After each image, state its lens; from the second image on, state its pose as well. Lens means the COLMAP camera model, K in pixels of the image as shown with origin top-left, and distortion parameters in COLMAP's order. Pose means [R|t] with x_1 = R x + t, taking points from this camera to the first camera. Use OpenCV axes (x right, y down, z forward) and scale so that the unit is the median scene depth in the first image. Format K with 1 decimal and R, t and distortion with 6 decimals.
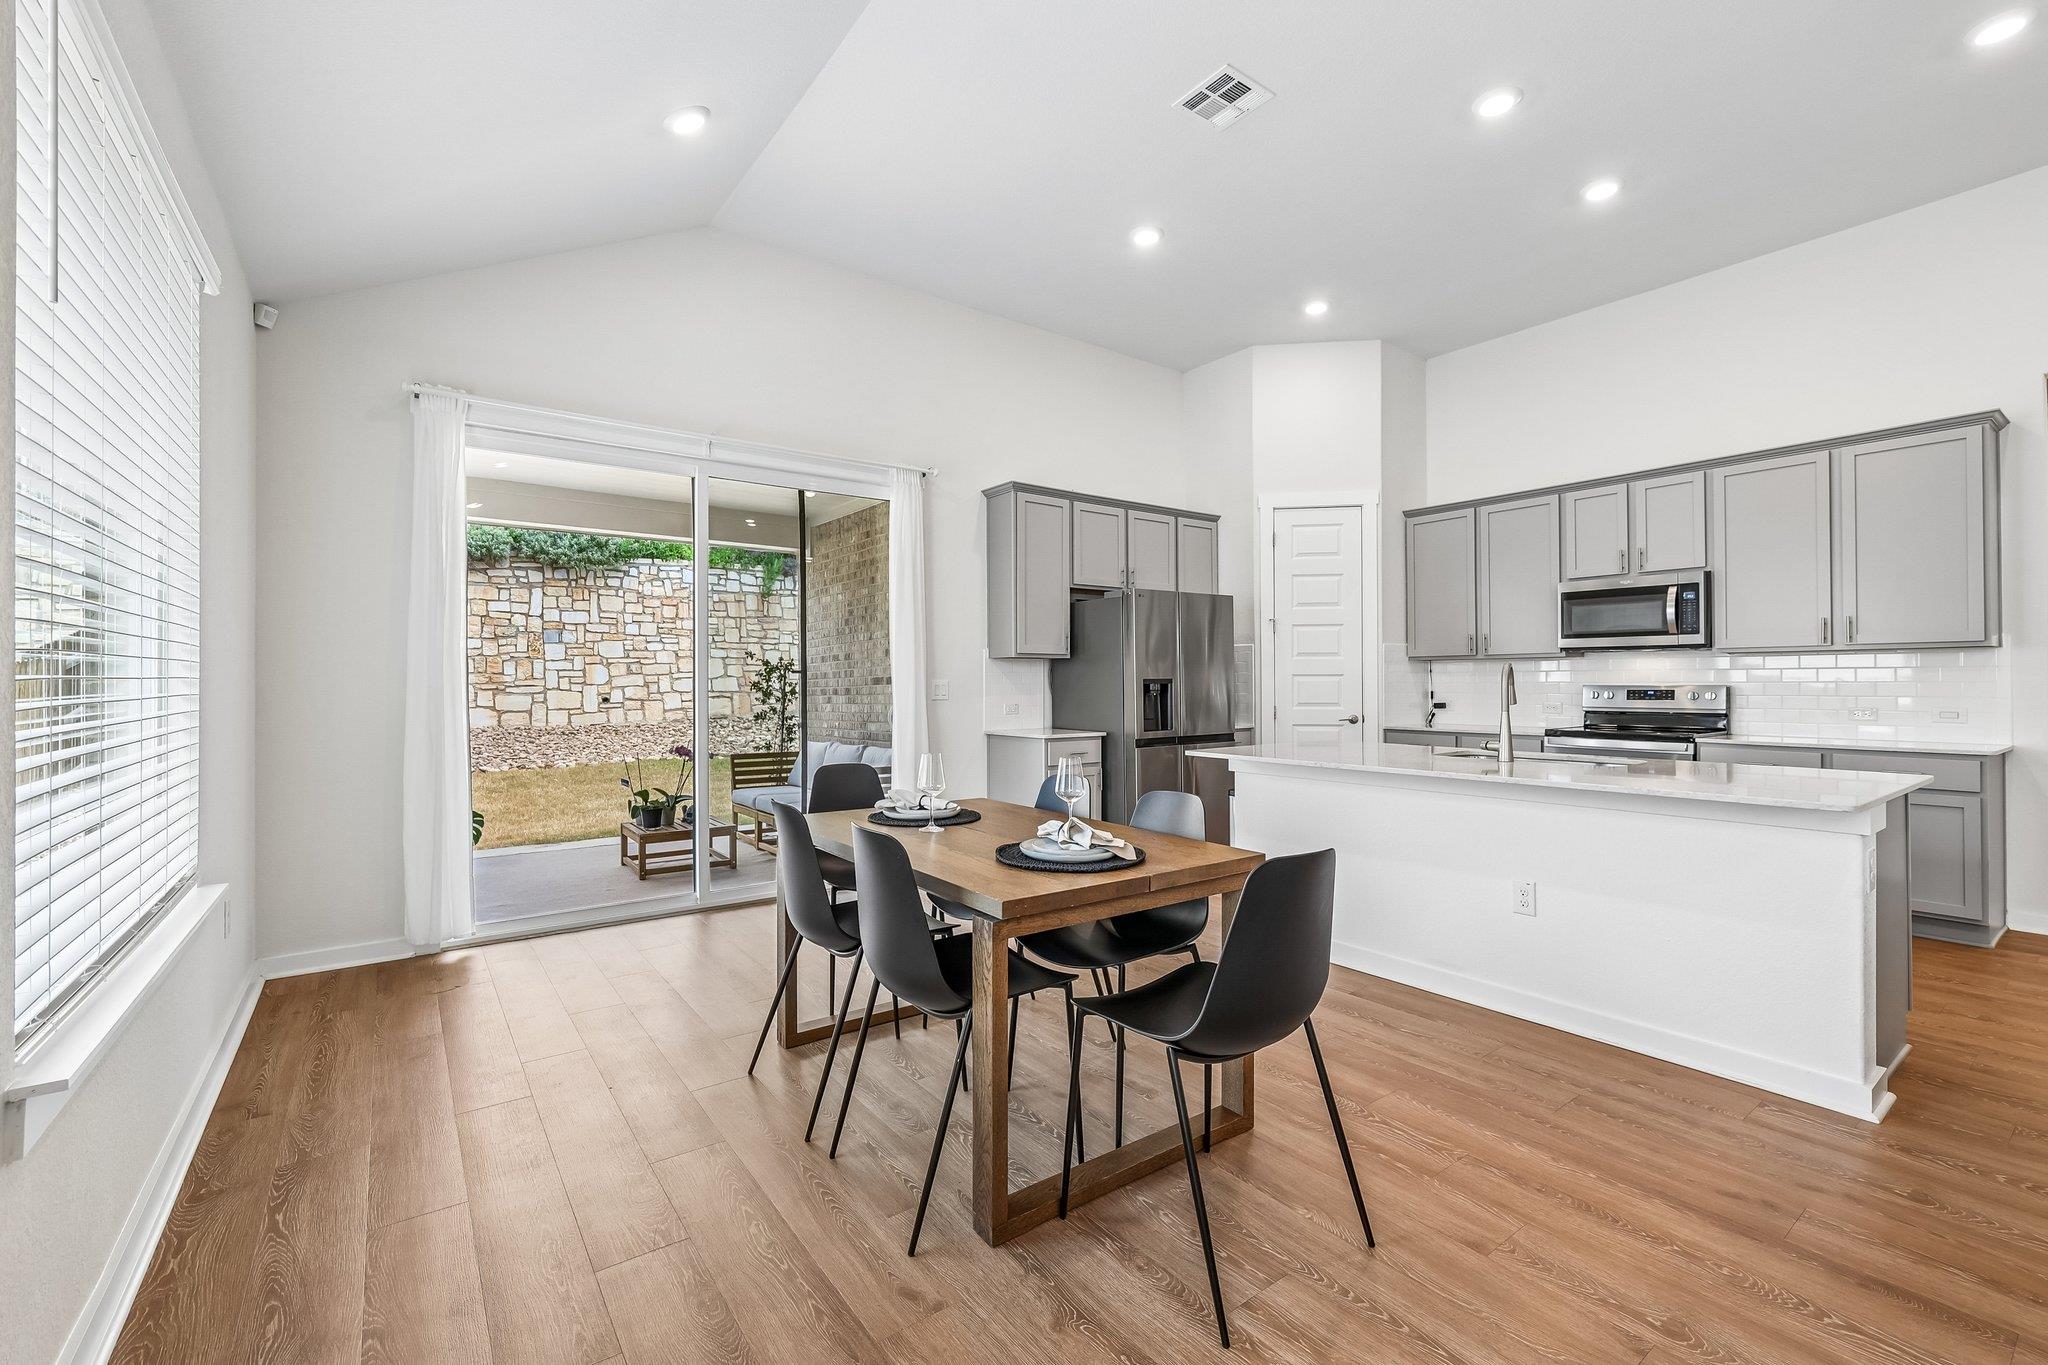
lens RADIAL K [[866.2, 0, 1037.0], [0, 866.2, 682.9], [0, 0, 1]] dist [-0.001874, 0.000520]
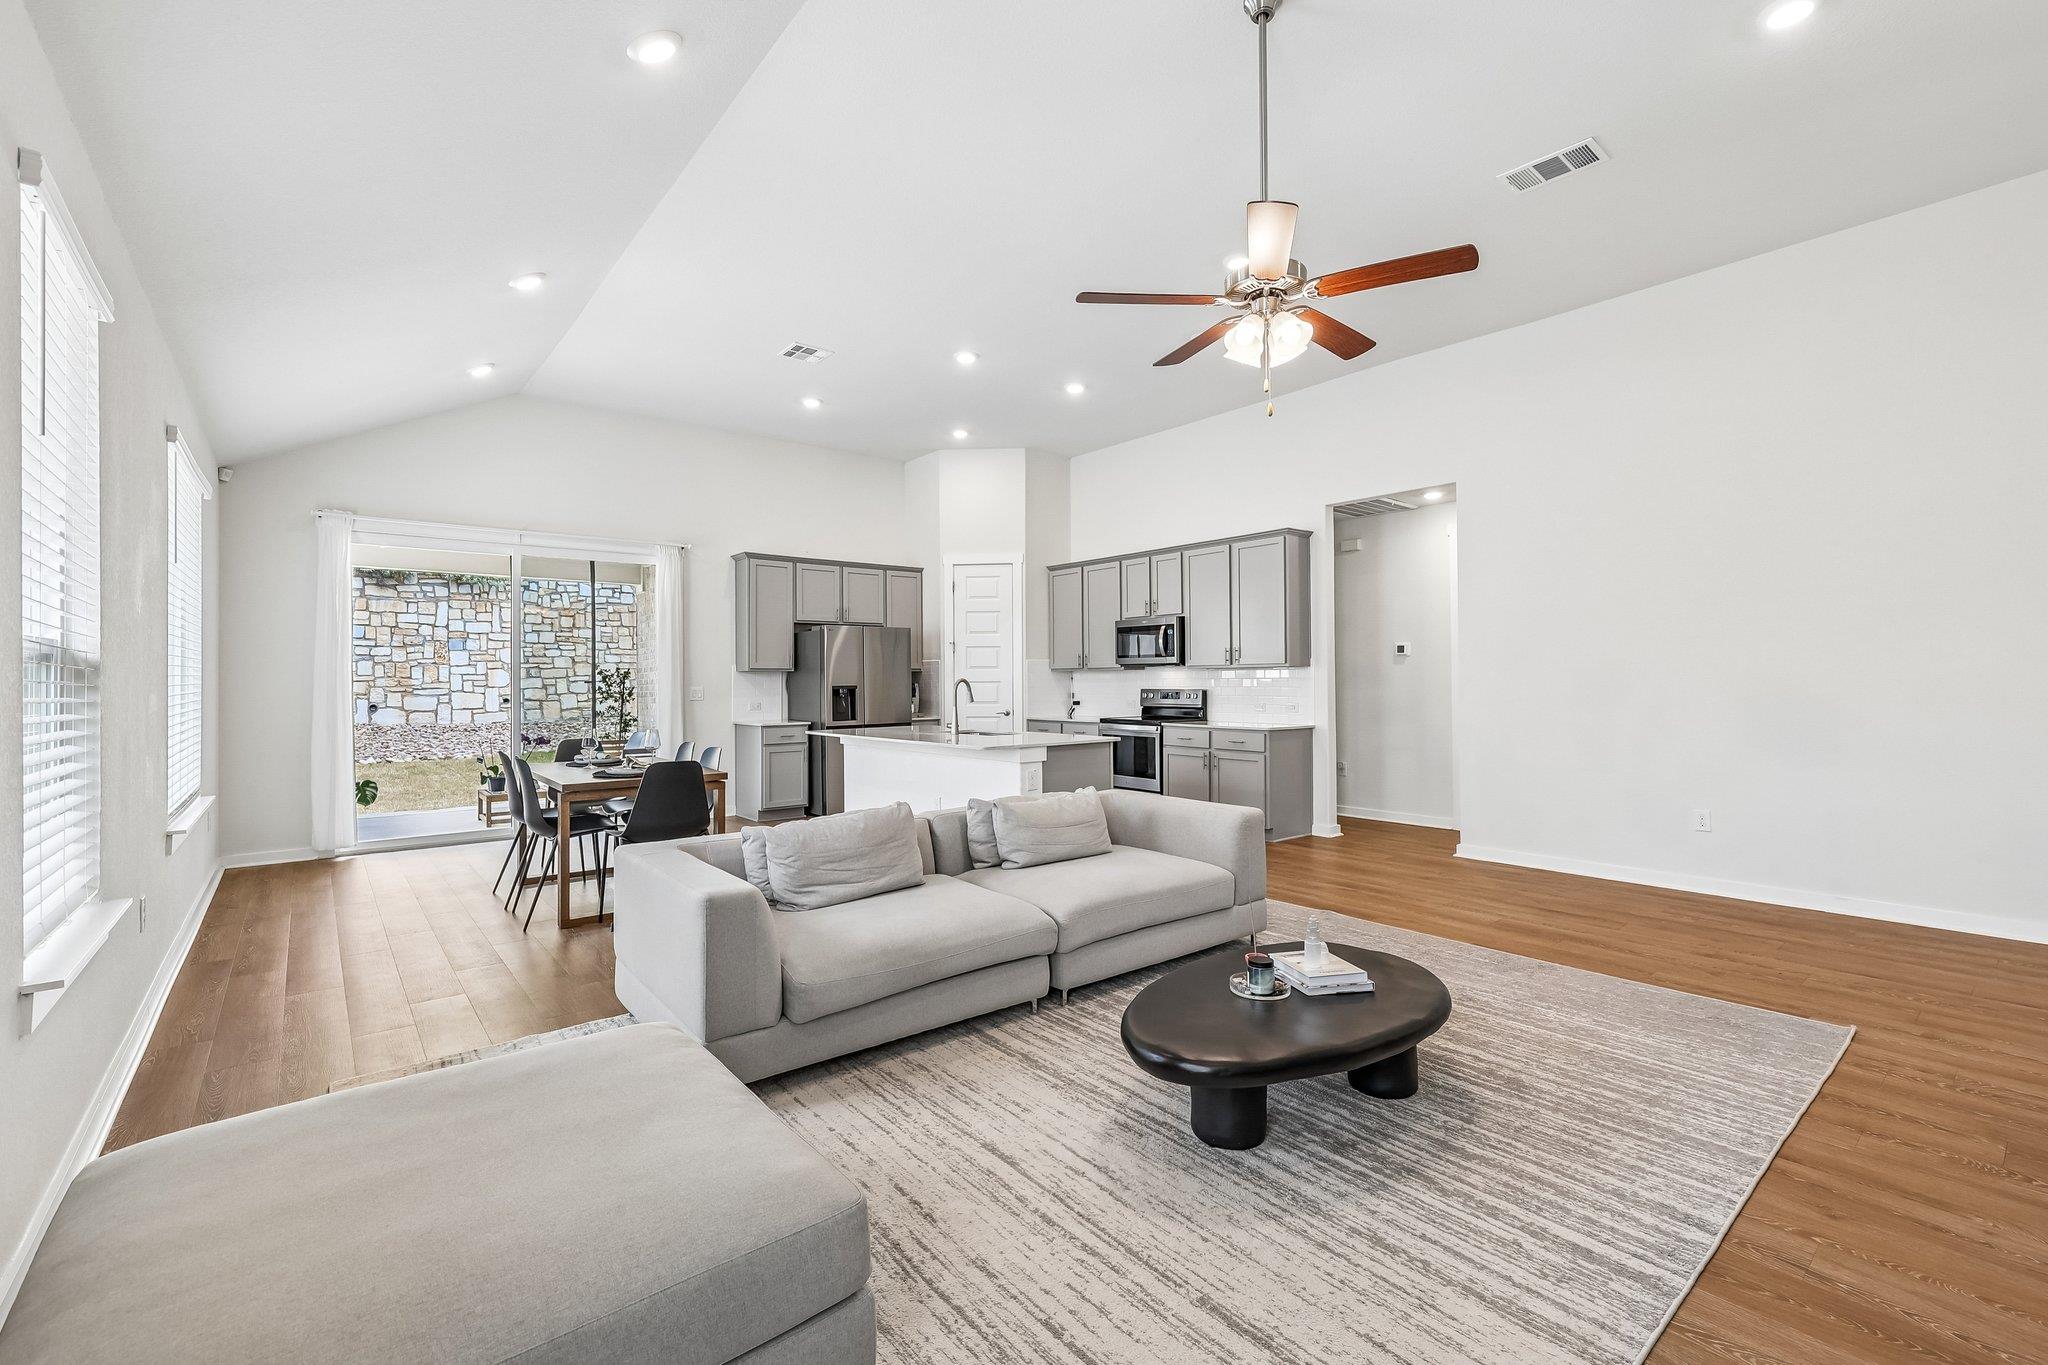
lens RADIAL K [[866.2, 0, 1033.9], [0, 866.2, 676.8], [0, 0, 1]] dist [-0.001874, 0.000520]
pose [[0.998449, -0.002452, 0.055622, 0.324295], [0.002740, 0.999983, -0.005108, -0.009880], [-0.055608, 0.005253, 0.998439, -0.424998]]
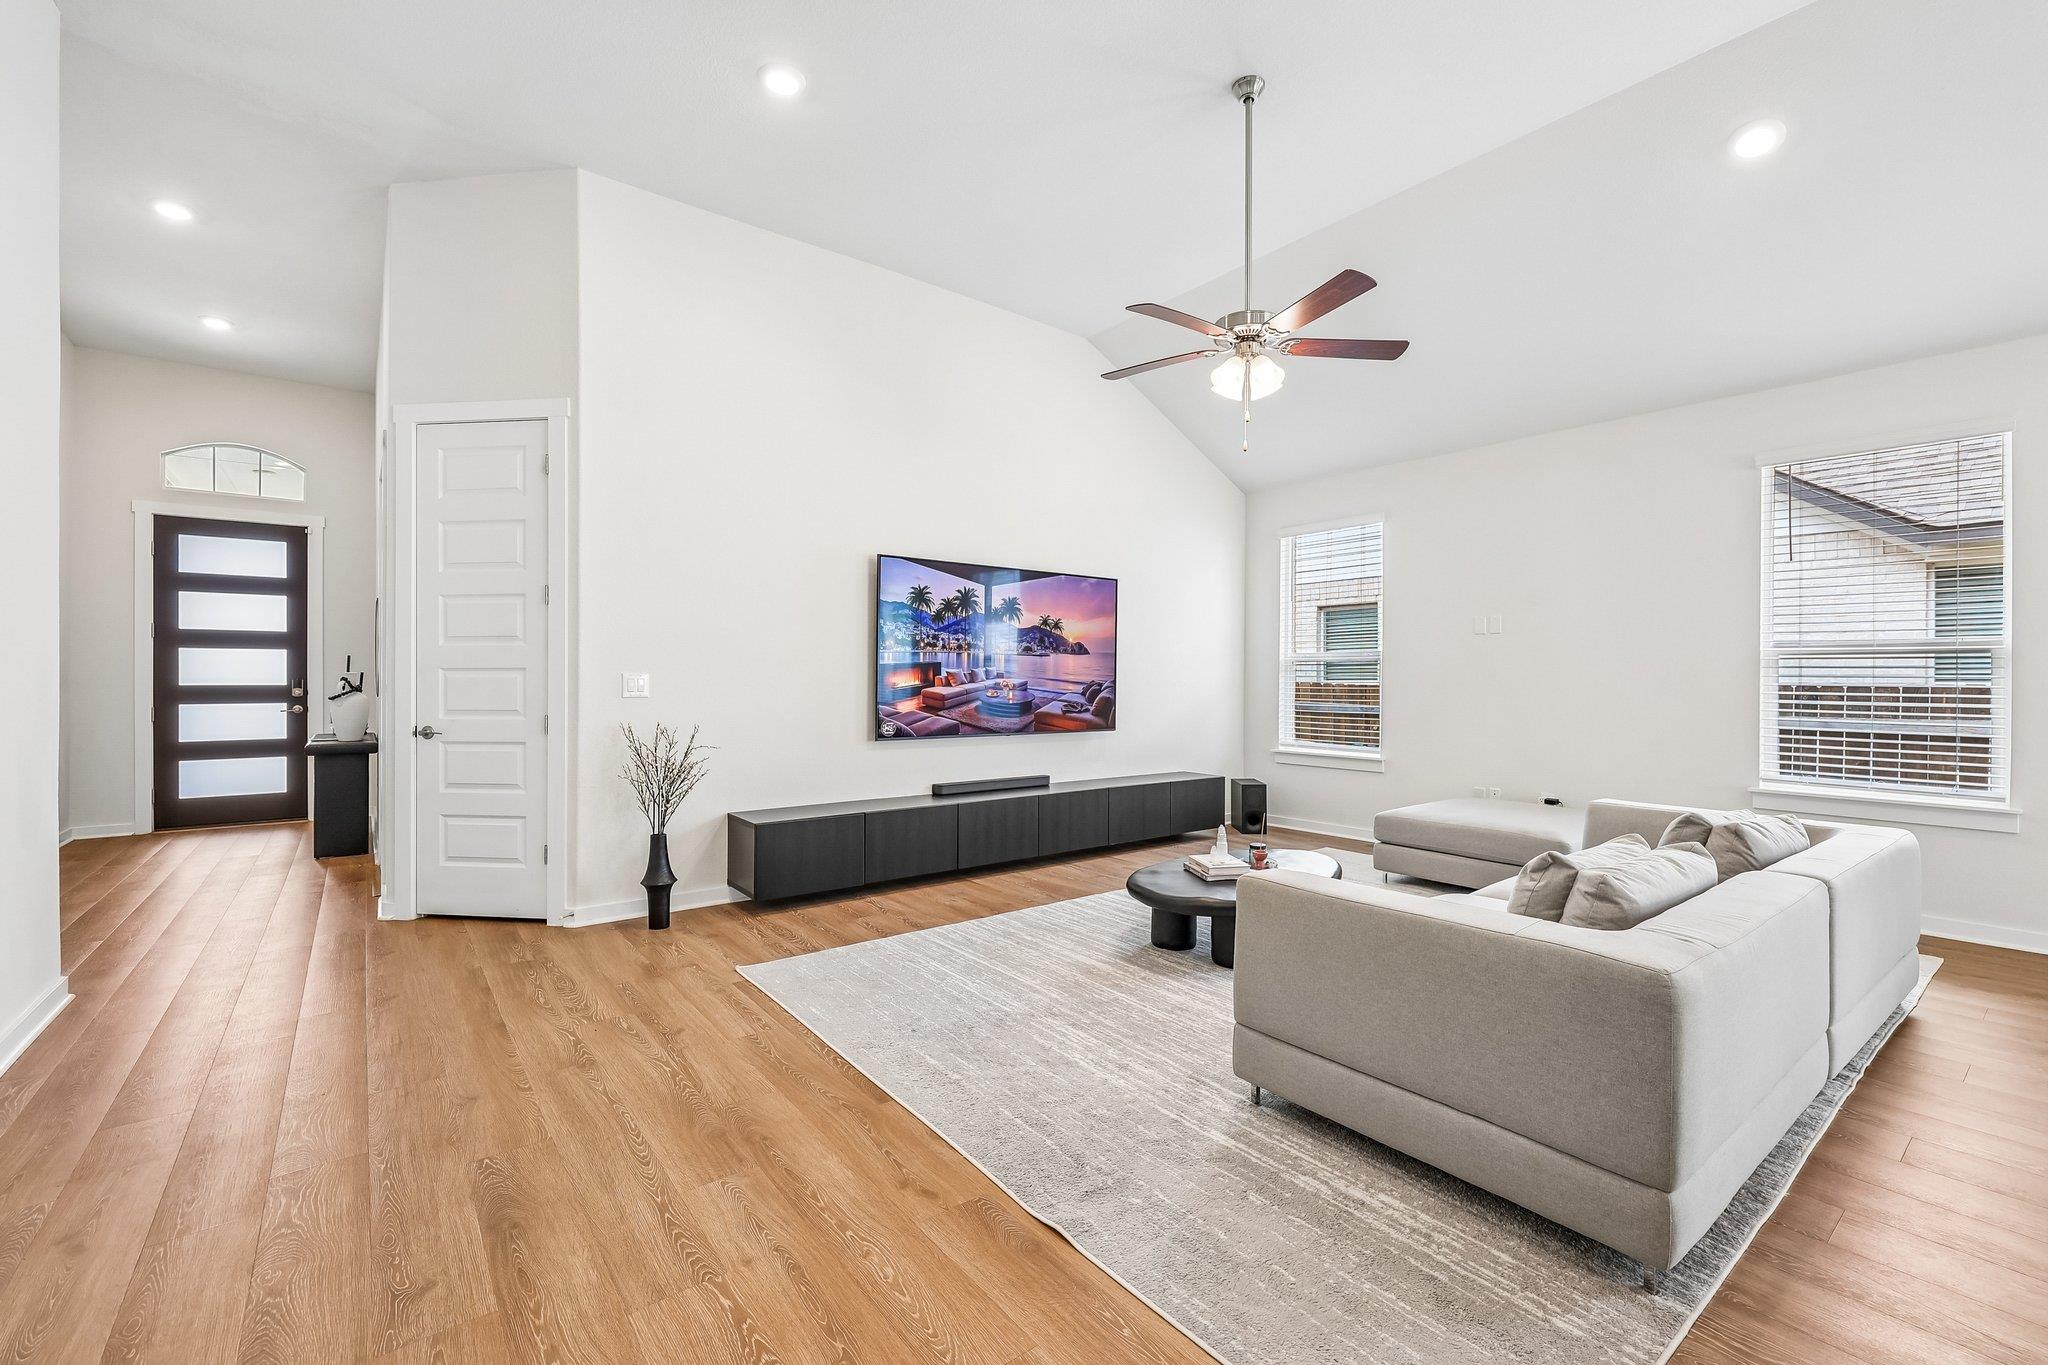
lens RADIAL K [[866.2, 0, 1029.5], [0, 866.2, 678.1], [0, 0, 1]] dist [-0.001874, 0.000520]
pose [[-0.999463, -0.001188, -0.032757, 0.633379], [-0.001181, 0.999999, -0.000235, -0.001400], [0.032757, -0.000196, -0.999463, 0.579321]]
